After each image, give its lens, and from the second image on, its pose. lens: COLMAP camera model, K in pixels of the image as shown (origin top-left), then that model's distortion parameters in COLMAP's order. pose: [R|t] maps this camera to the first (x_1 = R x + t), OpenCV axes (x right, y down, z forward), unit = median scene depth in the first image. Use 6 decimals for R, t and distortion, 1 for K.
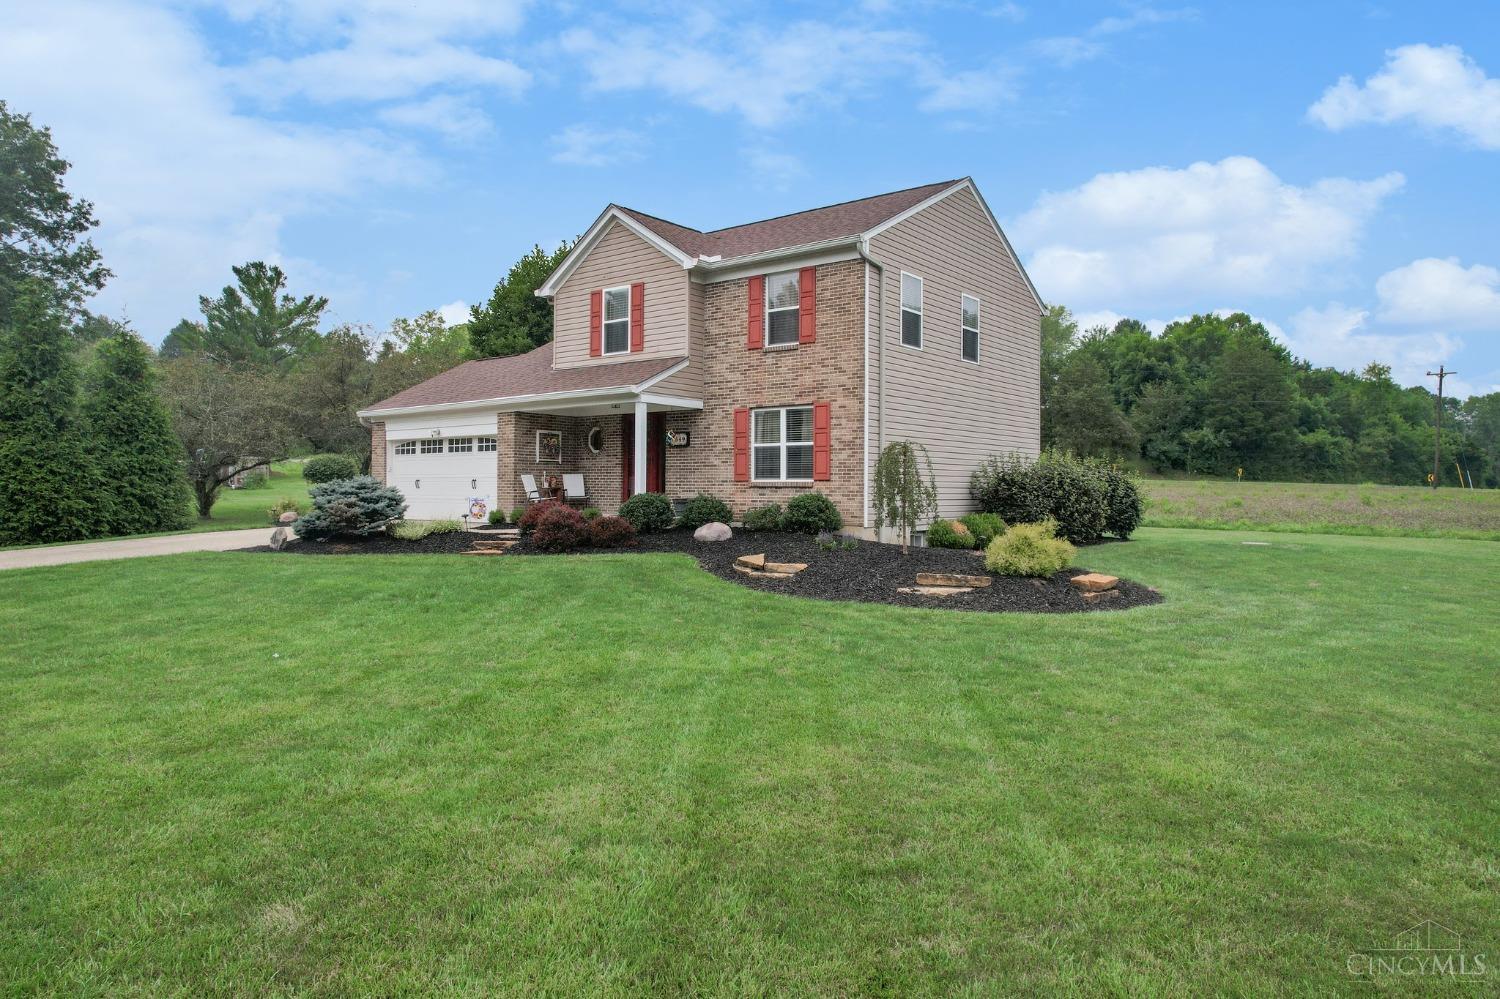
lens RADIAL K [[973.5, 0, 758.6], [0, 973.5, 506.4], [0, 0, 1]] dist [-0.034142, 0.002737]
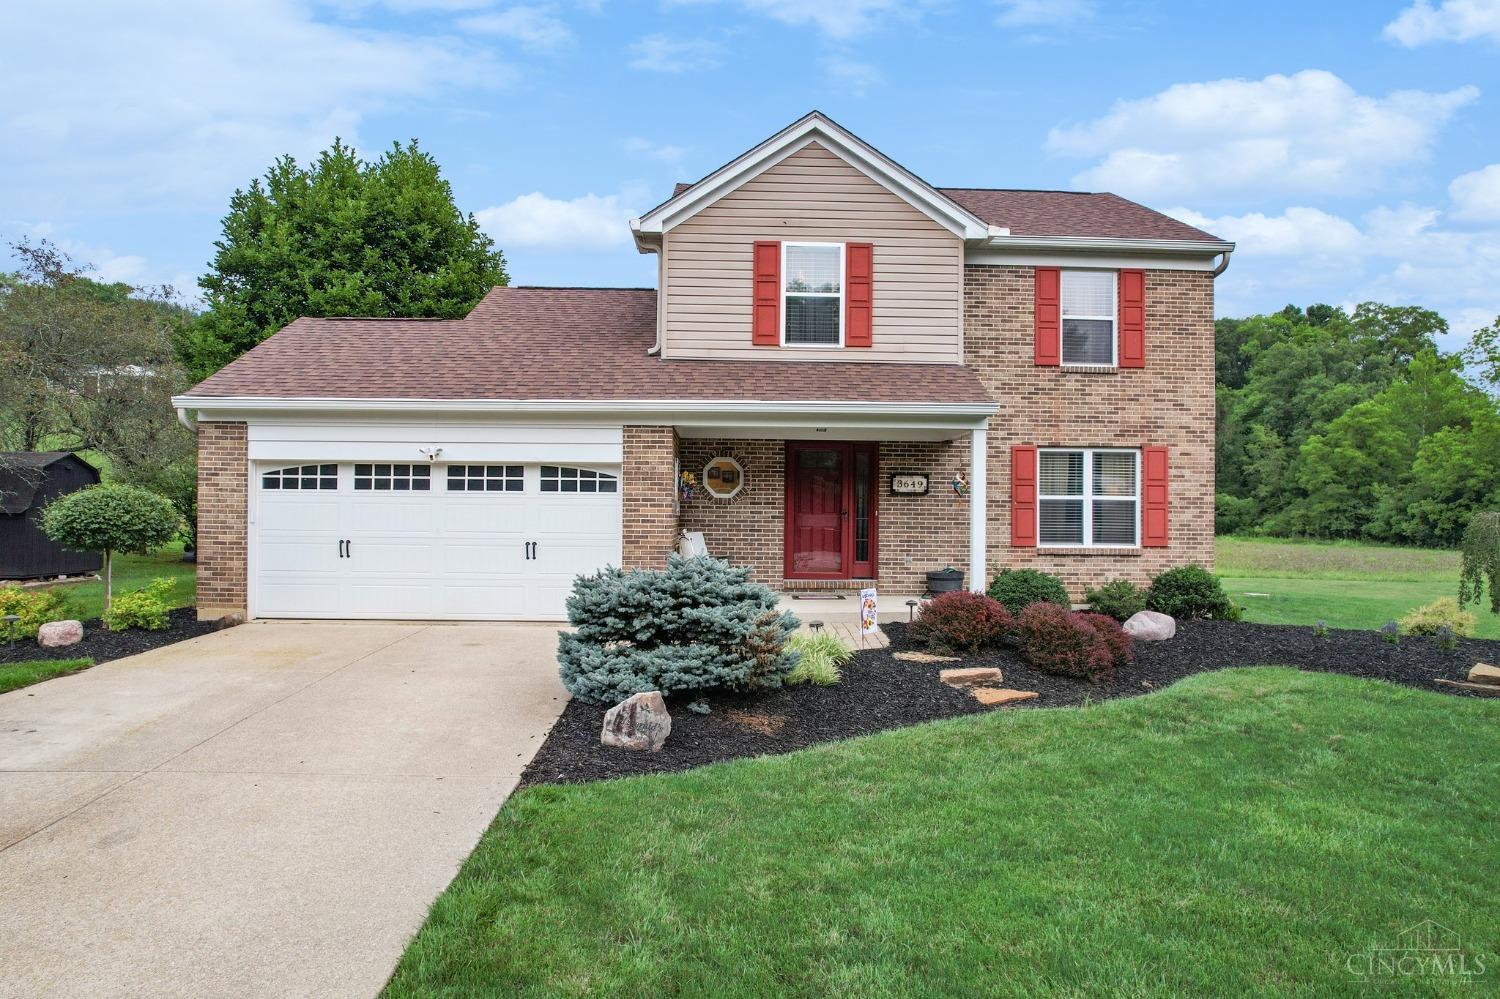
lens RADIAL K [[973.5, 0, 758.6], [0, 973.5, 506.4], [0, 0, 1]] dist [-0.034142, 0.002737]
pose [[0.759193, 0.009886, 0.650791, -0.628702], [0.004569, 0.999779, -0.020517, -0.041531], [-0.650850, 0.018550, 0.758980, 0.577793]]
